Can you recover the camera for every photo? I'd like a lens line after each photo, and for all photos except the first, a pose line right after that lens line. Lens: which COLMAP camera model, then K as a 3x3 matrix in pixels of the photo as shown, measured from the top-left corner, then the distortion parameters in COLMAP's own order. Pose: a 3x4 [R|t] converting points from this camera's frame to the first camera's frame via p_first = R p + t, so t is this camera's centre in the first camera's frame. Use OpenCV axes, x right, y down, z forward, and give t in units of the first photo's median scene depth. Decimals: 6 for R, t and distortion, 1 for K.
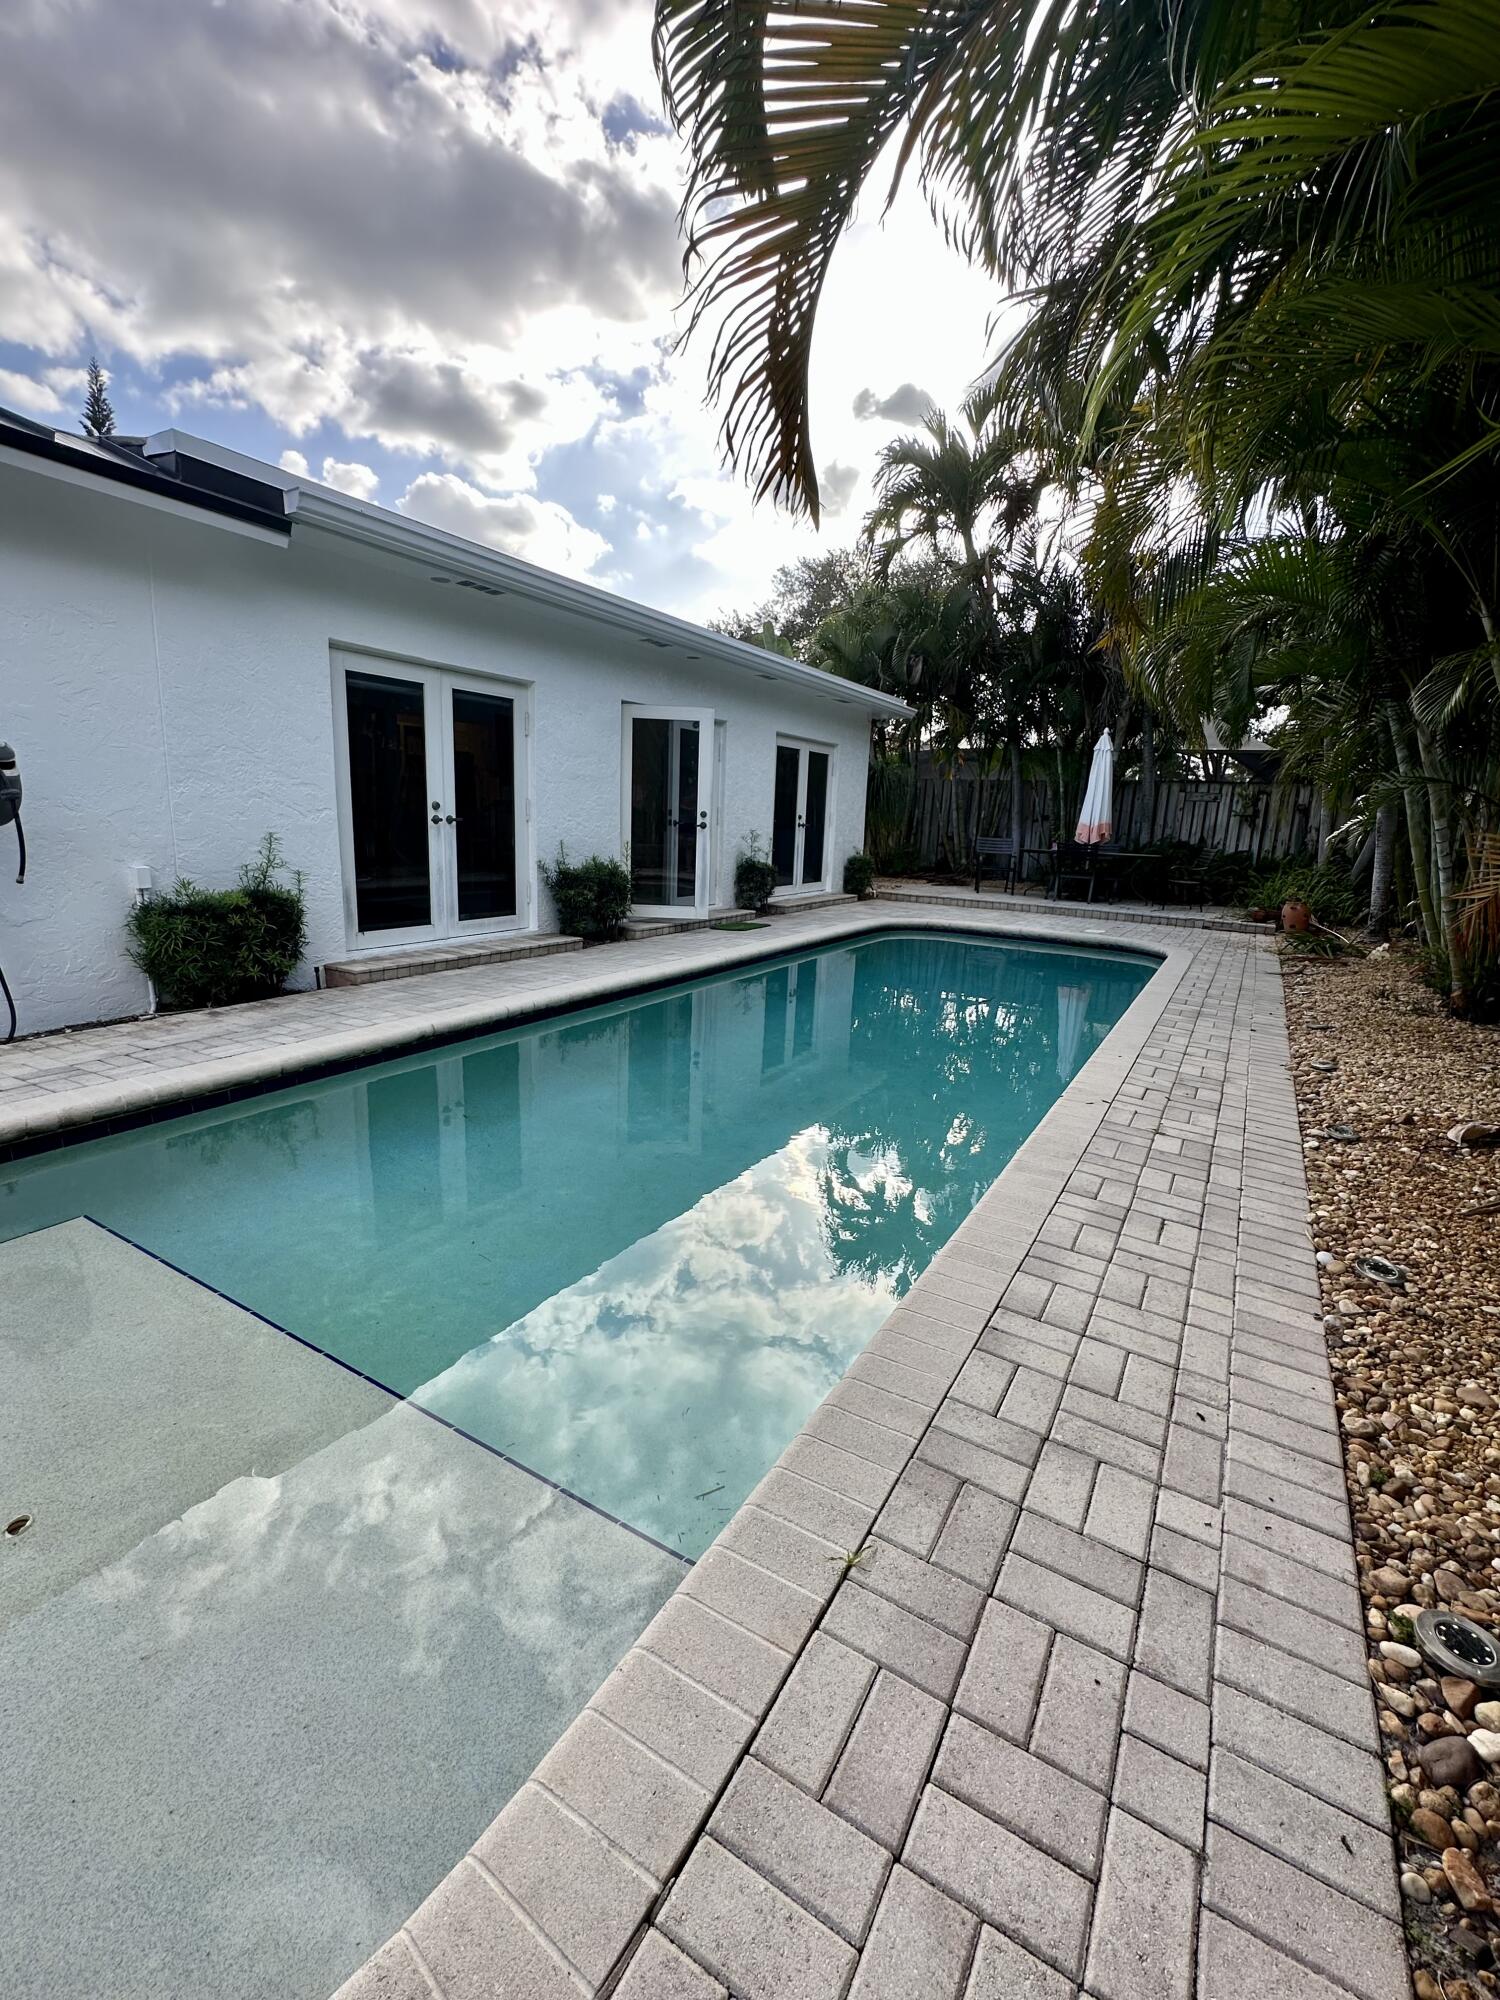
lens RADIAL K [[906.7, 0, 698.0], [0, 906.7, 1000.4], [0, 0, 1]] dist [-0.008194, 0.001299]
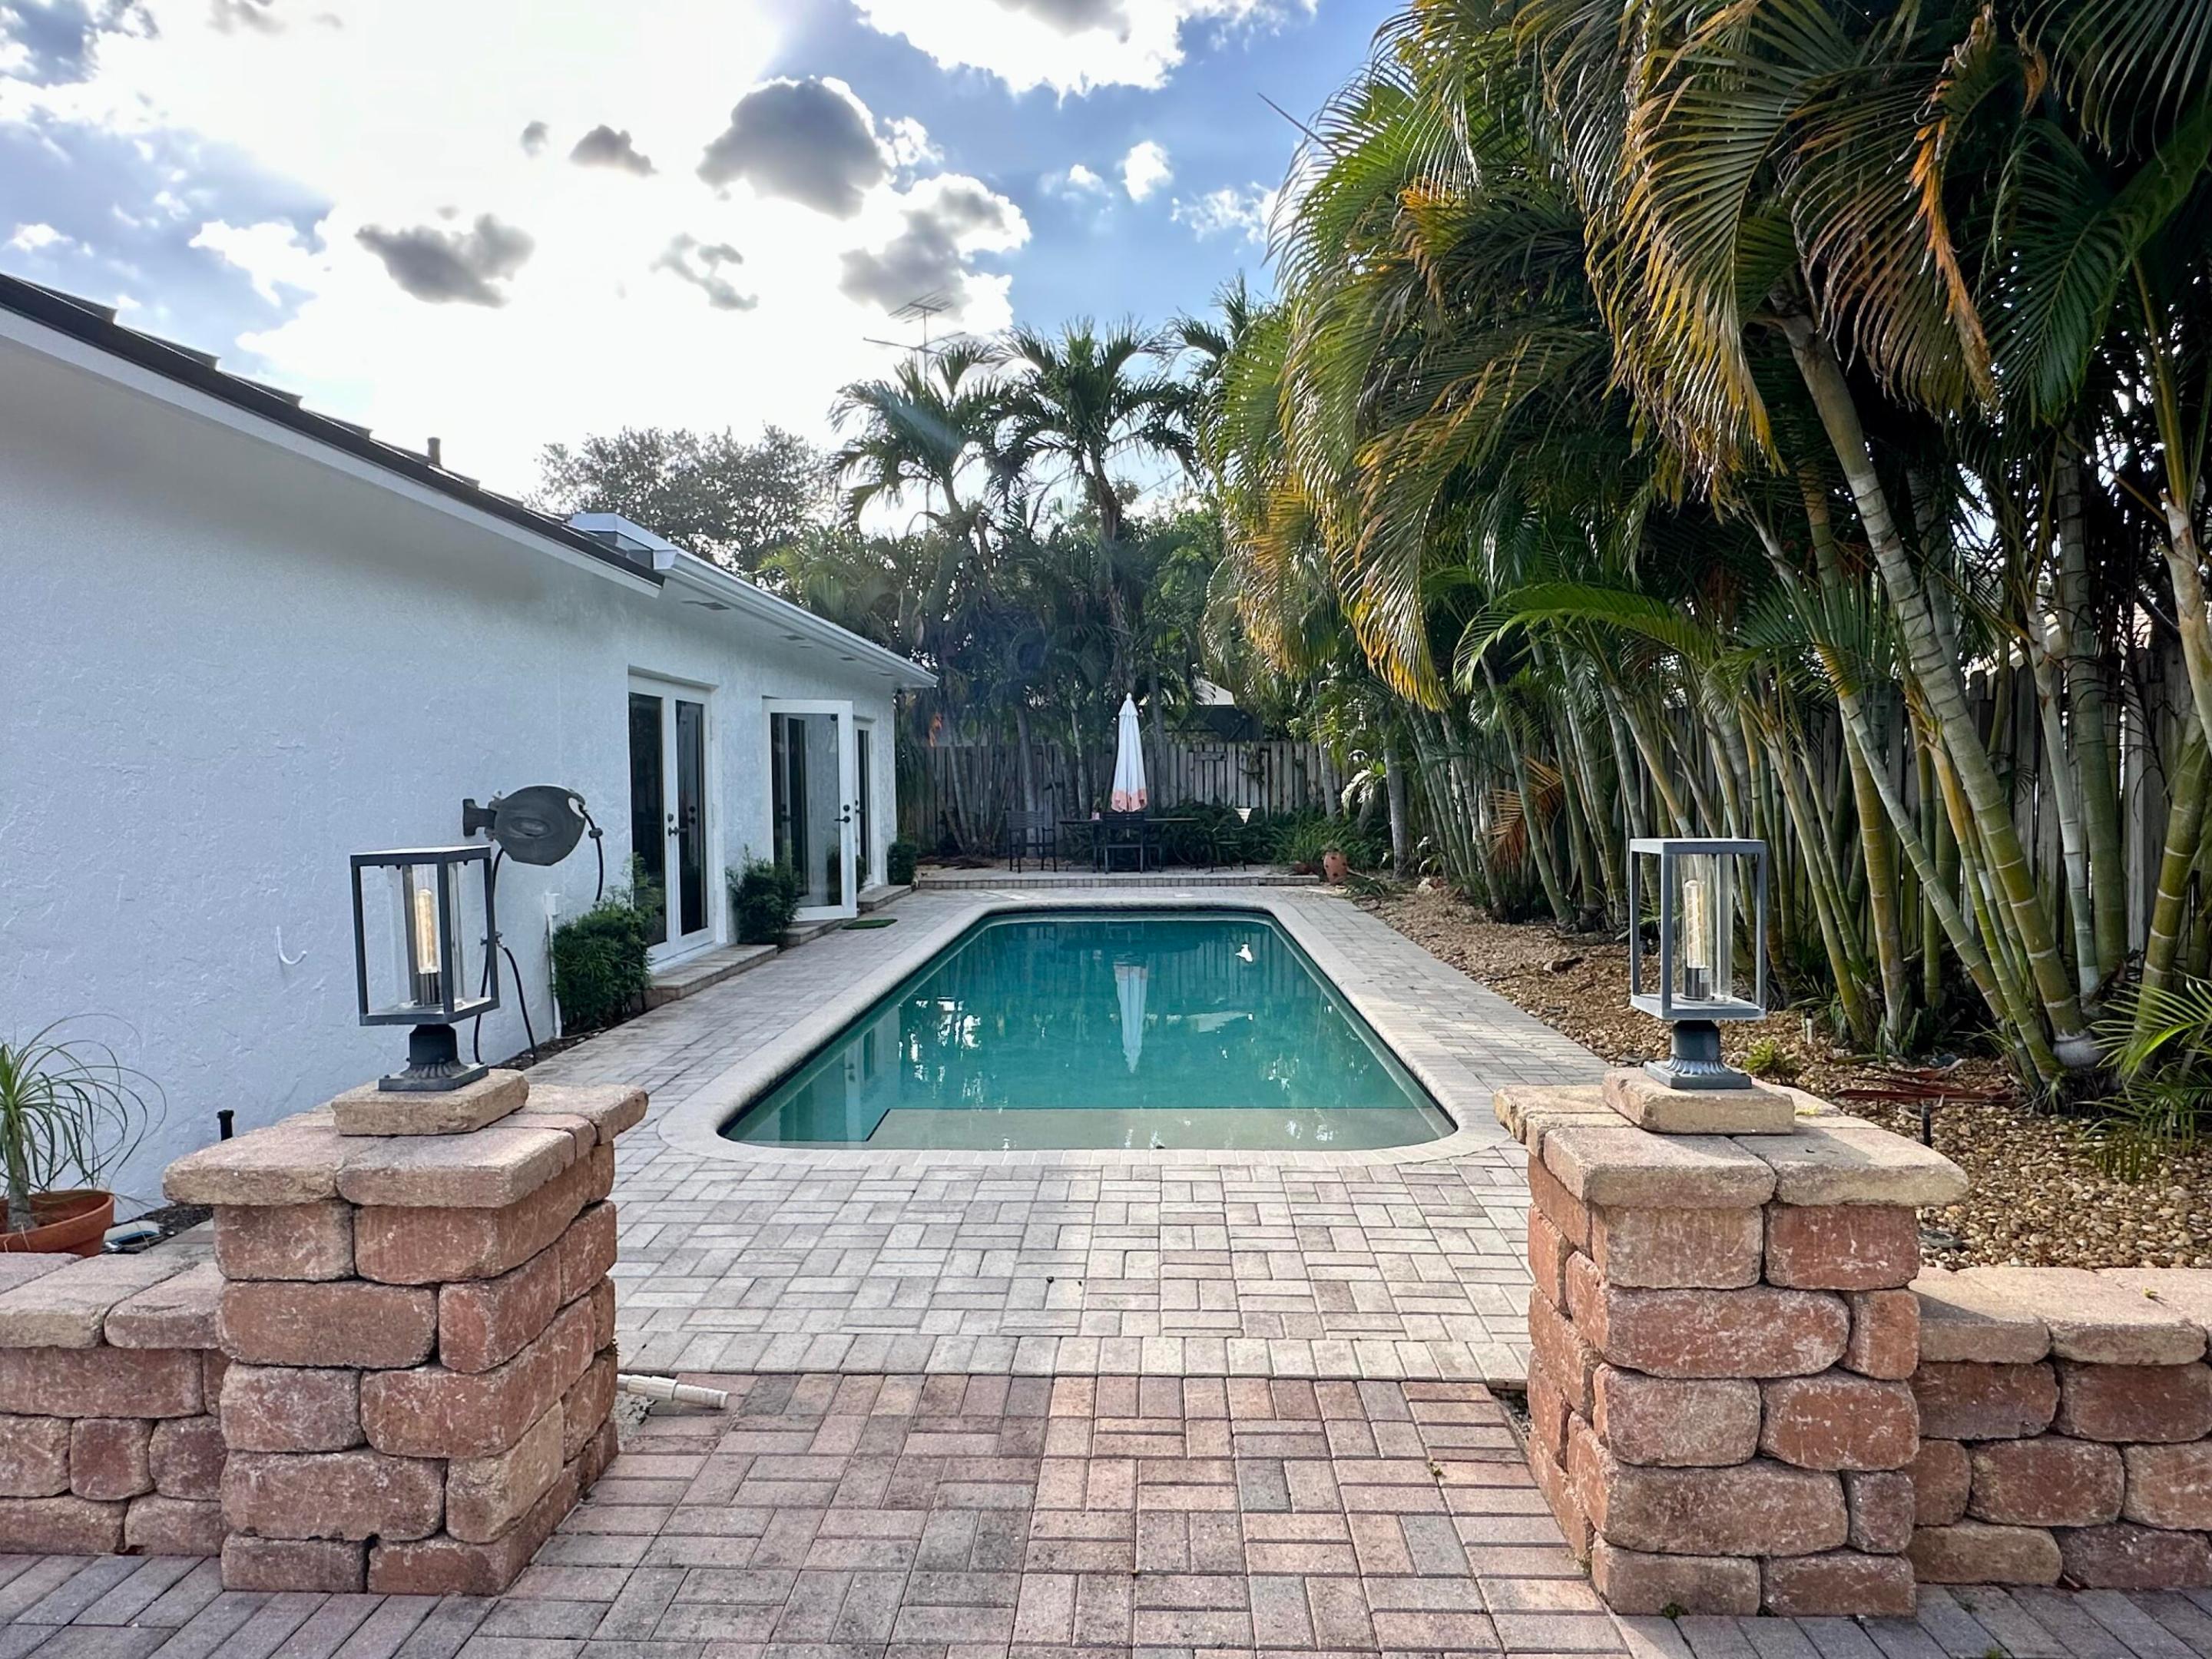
lens RADIAL K [[1327.7, 0, 1105.9], [0, 1327.7, 829.5], [0, 0, 1]] dist [-0.004265, 0.001648]
pose [[0.879135, -0.069336, 0.471502, -0.242604], [0.146685, 0.980698, -0.129285, 0.021653], [-0.453437, 0.182822, 0.872337, -0.195522]]
